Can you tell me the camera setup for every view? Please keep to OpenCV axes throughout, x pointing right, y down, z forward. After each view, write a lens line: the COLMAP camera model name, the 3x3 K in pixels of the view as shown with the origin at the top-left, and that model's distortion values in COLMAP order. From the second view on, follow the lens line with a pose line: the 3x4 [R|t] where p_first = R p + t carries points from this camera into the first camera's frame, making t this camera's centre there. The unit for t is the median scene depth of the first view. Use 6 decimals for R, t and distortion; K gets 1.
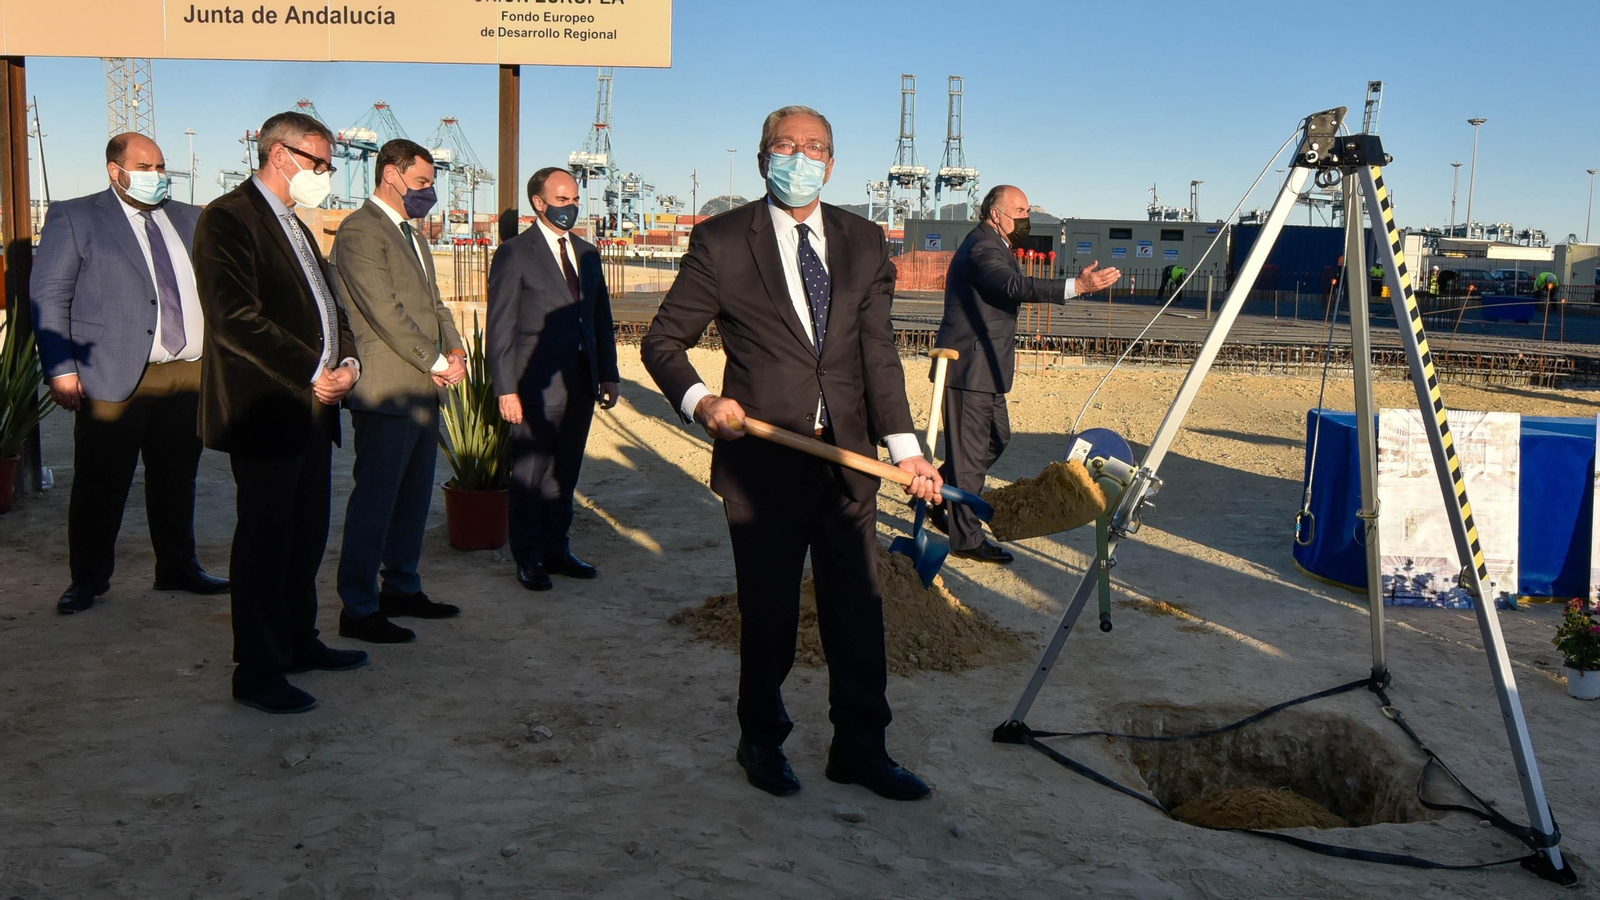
lens RADIAL K [[1262.0, 0, 914.9], [0, 1262.0, 442.6], [0, 0, 1]] dist [-0.032621, 0.001259]
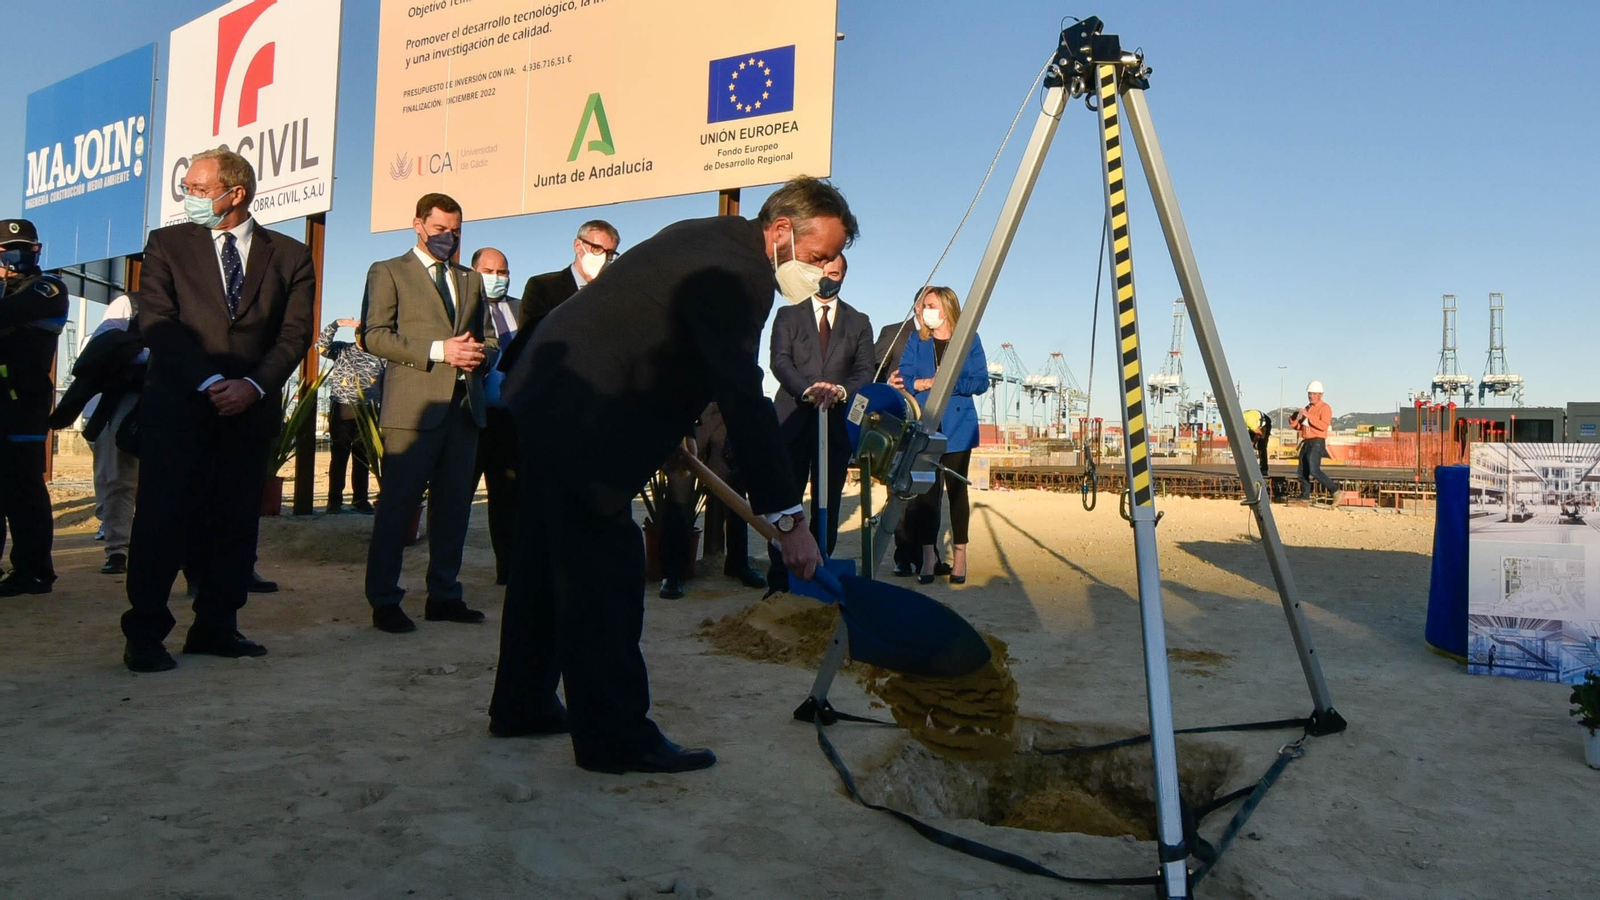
lens RADIAL K [[1077.1, 0, 969.5], [0, 1077.1, 424.6], [0, 0, 1]] dist [-0.025457, -0.001580]
pose [[0.909883, -0.023287, -0.414210, 0.363379], [-0.050611, 0.984735, -0.166537, 0.101219], [0.411765, 0.172493, 0.894816, 0.196843]]
